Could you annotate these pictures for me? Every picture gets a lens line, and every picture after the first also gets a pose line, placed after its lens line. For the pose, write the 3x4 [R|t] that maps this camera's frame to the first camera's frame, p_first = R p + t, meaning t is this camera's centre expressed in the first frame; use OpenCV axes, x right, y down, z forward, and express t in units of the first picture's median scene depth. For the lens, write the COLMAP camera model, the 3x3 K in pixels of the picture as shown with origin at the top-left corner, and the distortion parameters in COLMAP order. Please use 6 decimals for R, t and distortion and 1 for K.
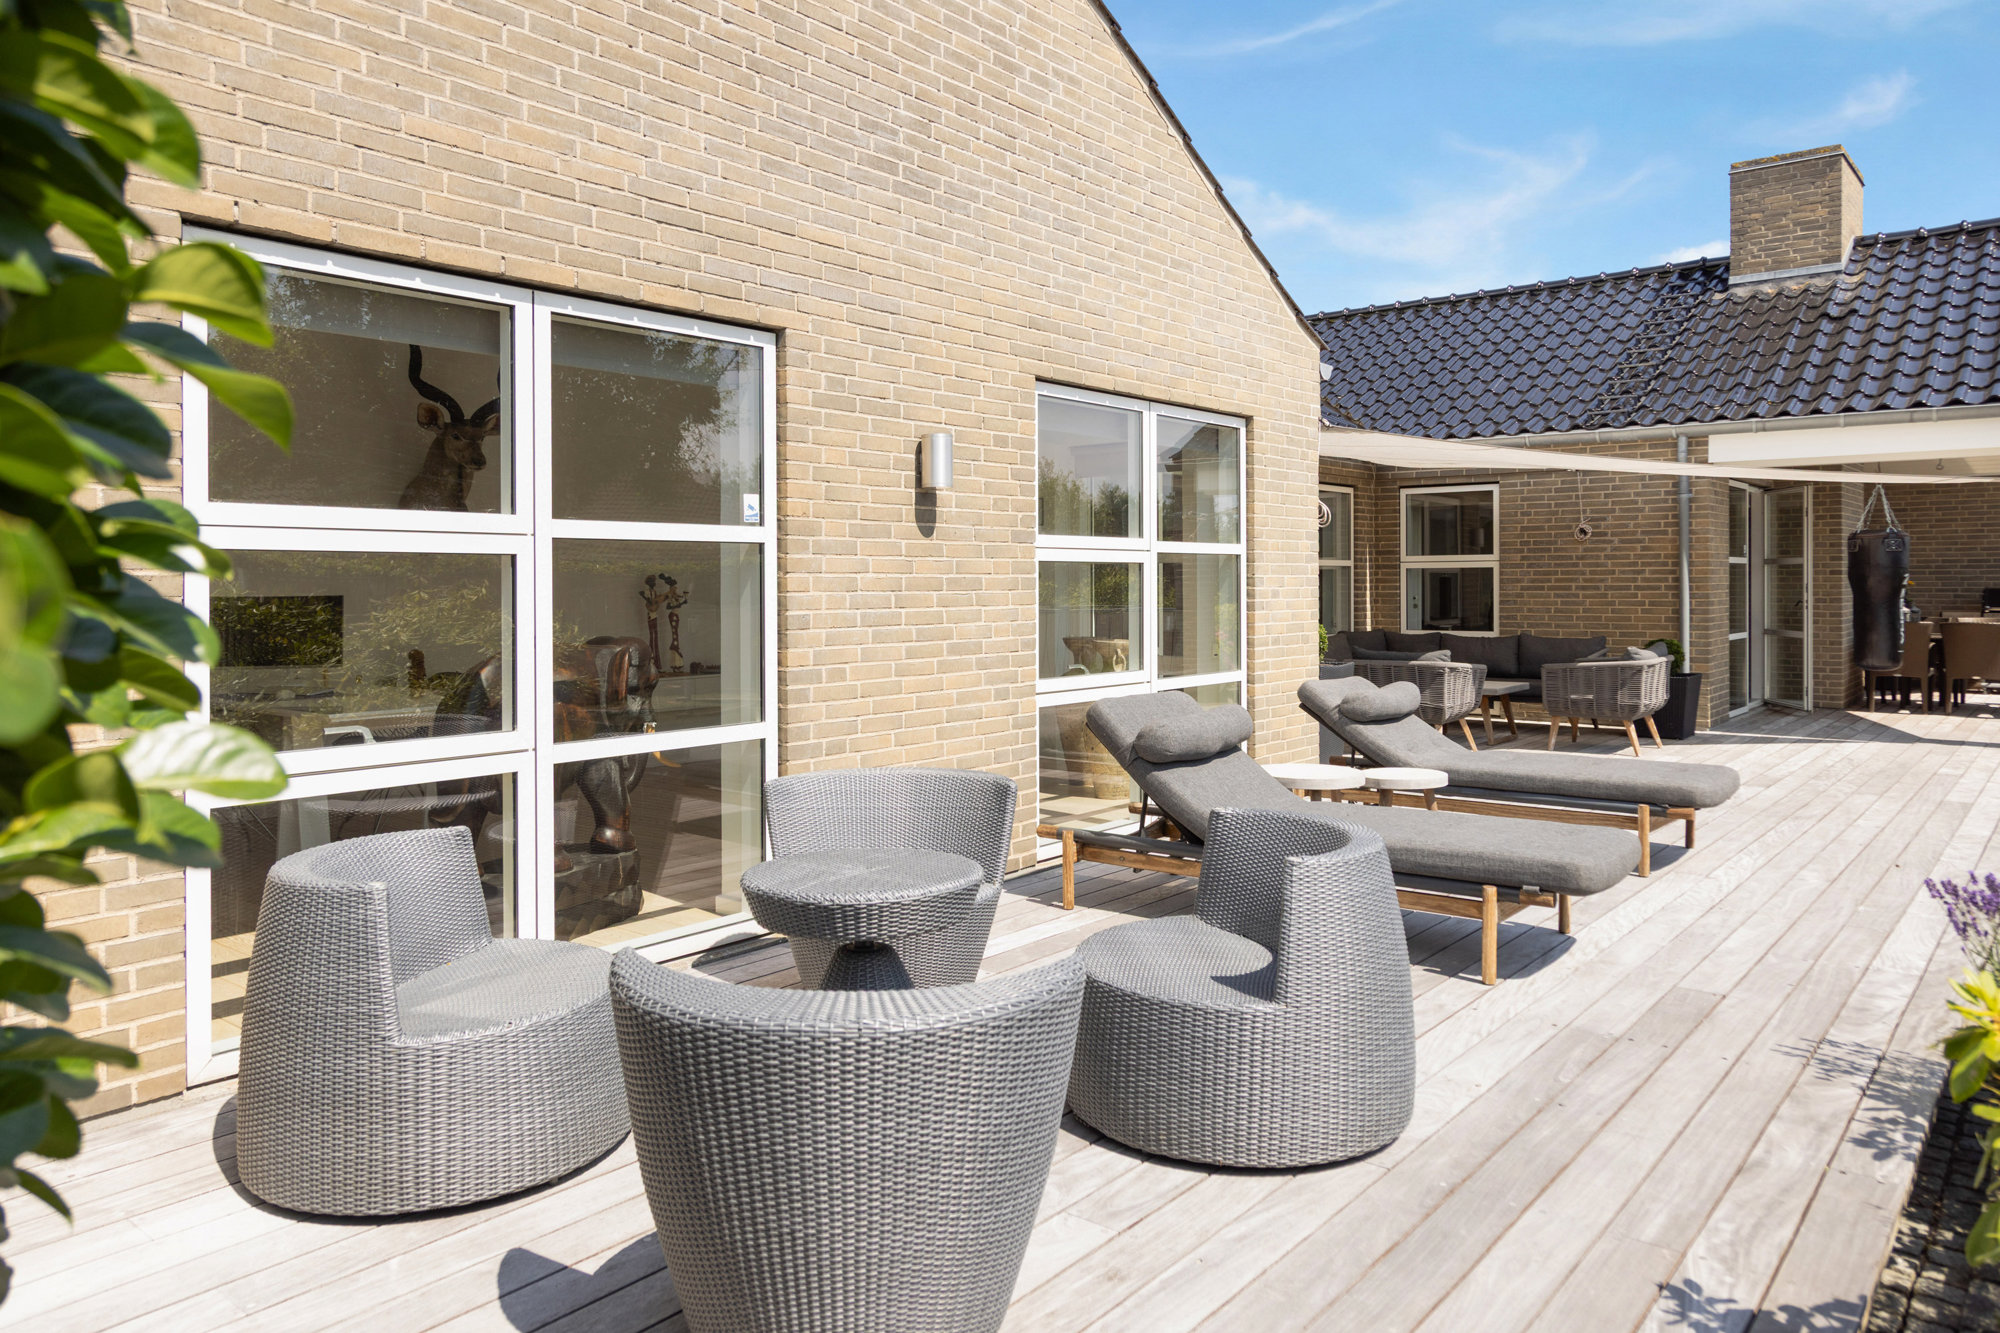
lens RADIAL K [[1398.7, 0, 993.0], [0, 1398.7, 620.1], [0, 0, 1]] dist [0.005596, 0.001496]
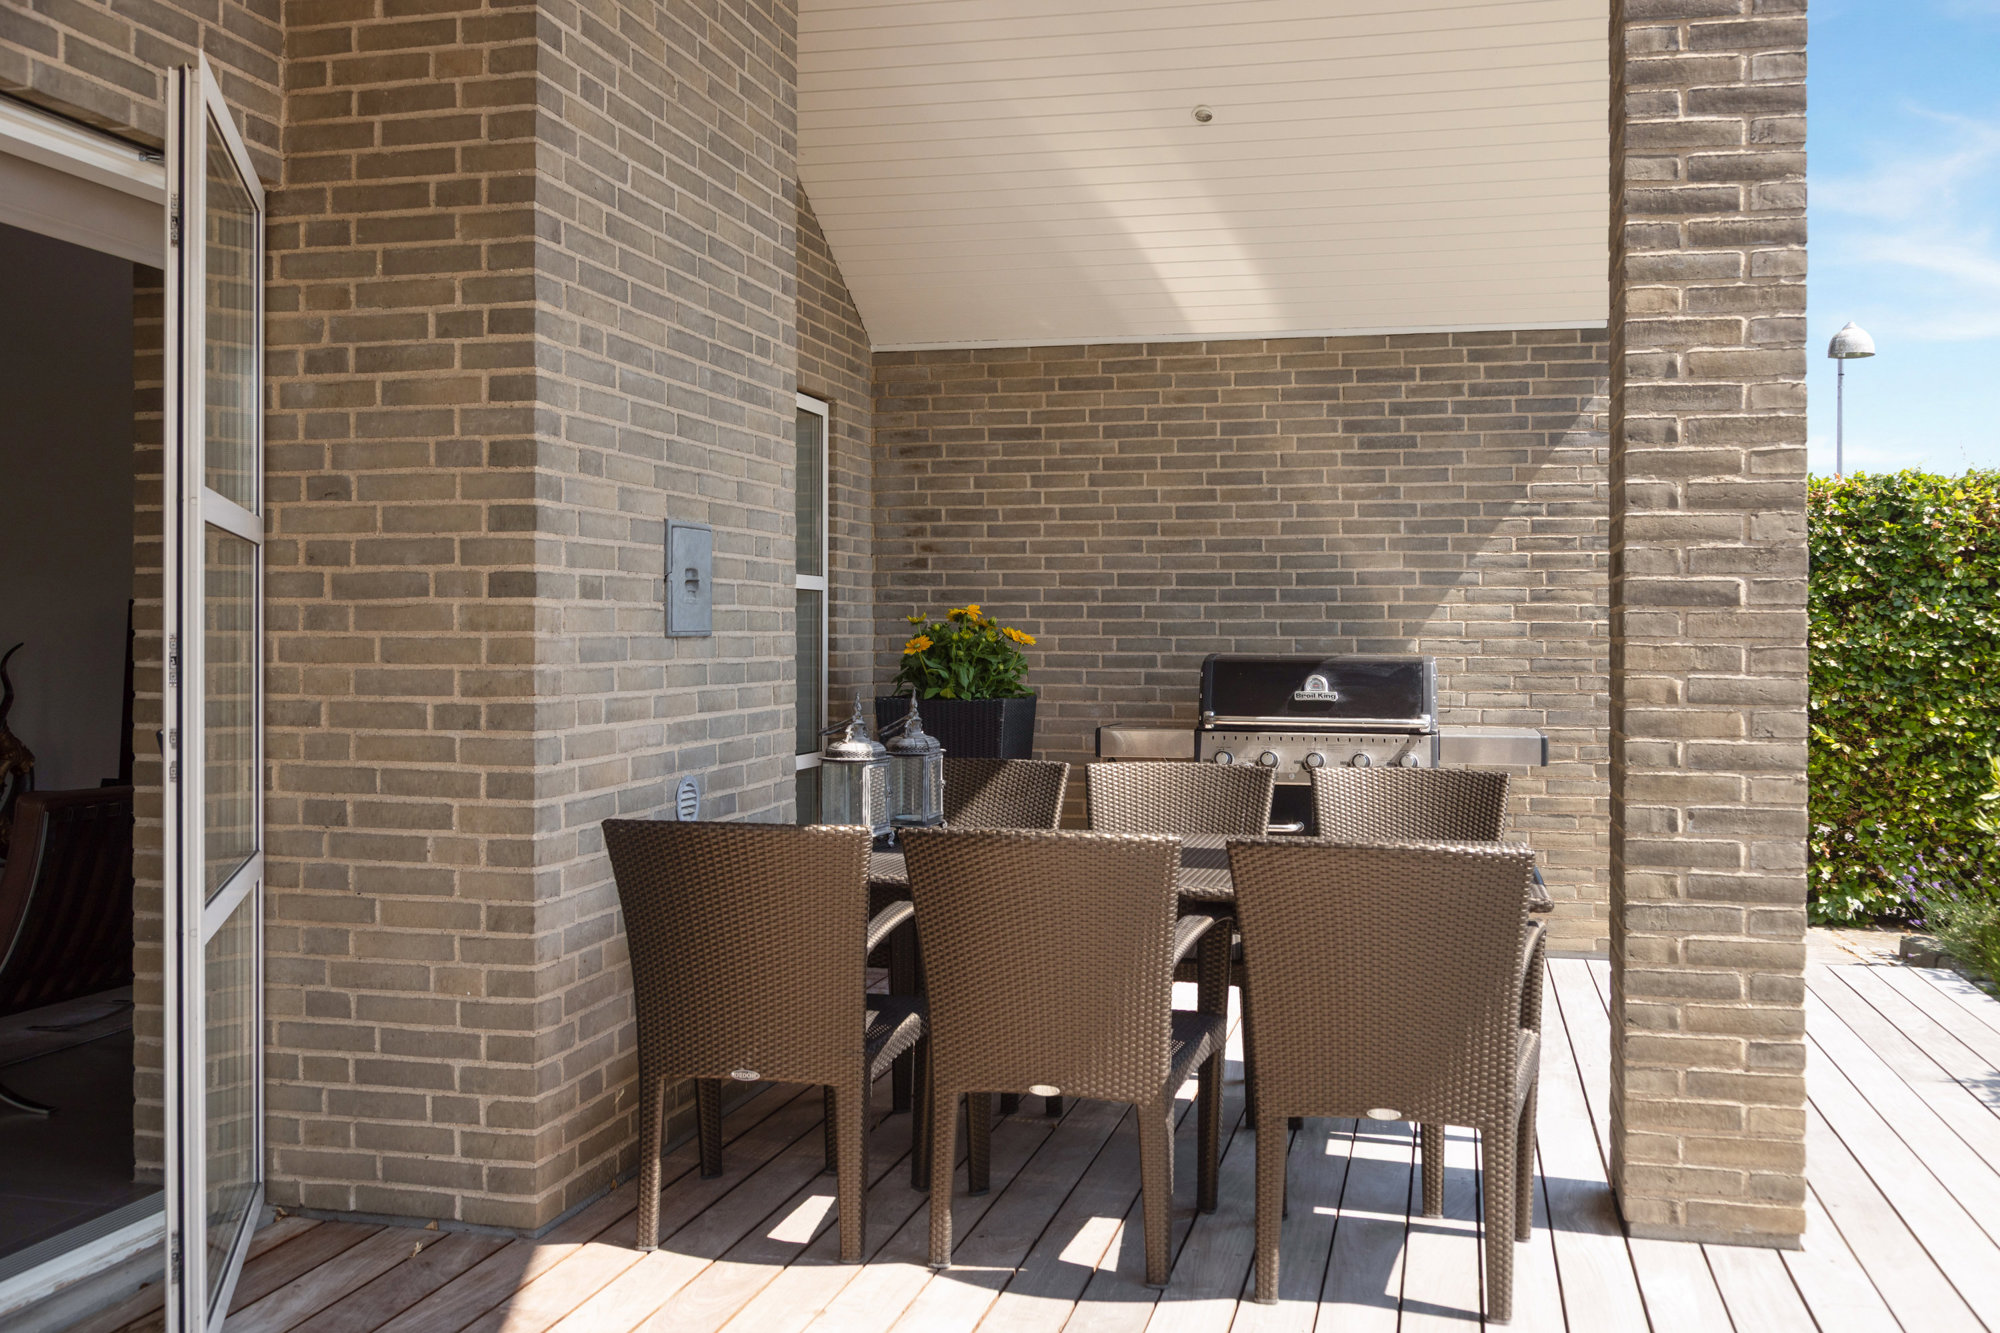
lens RADIAL K [[1837.6, 0, 999.4], [0, 1837.6, 662.2], [0, 0, 1]] dist [0.003120, 0.000000]
pose [[0.906777, 0.007566, 0.421543, 0.549850], [-0.004397, 0.999954, -0.008490, -0.020315], [-0.421588, 0.005845, 0.906769, 0.716751]]
